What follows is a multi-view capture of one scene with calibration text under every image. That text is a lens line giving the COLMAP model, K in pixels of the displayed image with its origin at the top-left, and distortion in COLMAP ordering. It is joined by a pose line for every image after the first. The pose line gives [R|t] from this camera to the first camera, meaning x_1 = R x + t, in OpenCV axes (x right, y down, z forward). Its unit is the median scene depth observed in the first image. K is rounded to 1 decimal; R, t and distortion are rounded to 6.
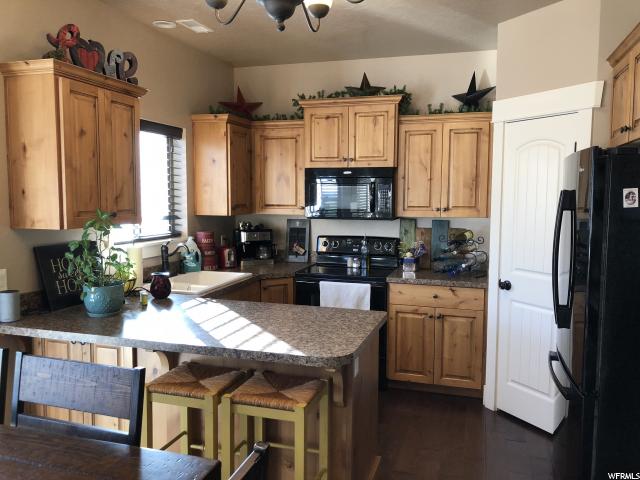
lens RADIAL K [[518.1, 0, 318.6], [0, 518.1, 243.2], [0, 0, 1]] dist [0.013642, -0.059787]
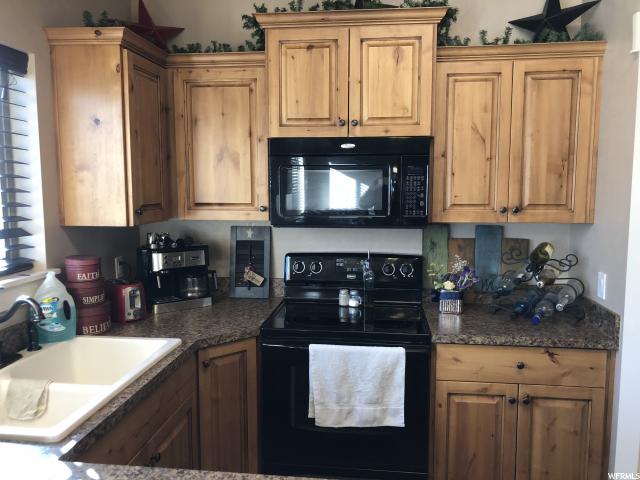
lens RADIAL K [[518.1, 0, 319.1], [0, 518.1, 240.4], [0, 0, 1]] dist [0.013642, -0.059787]
pose [[0.982740, -0.025485, 0.183226, -0.084105], [0.022563, 0.999583, 0.018014, -0.045653], [-0.183609, -0.013569, 0.982906, 0.462321]]
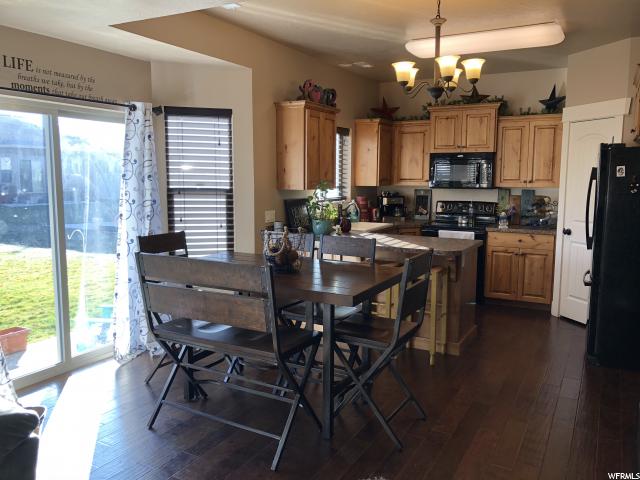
lens RADIAL K [[518.1, 0, 313.0], [0, 518.1, 245.6], [0, 0, 1]] dist [0.013642, -0.059787]
pose [[0.977351, 0.025729, -0.210055, -0.037169], [-0.016888, 0.998899, 0.043775, 0.058860], [0.210950, -0.039236, 0.976709, -0.533158]]
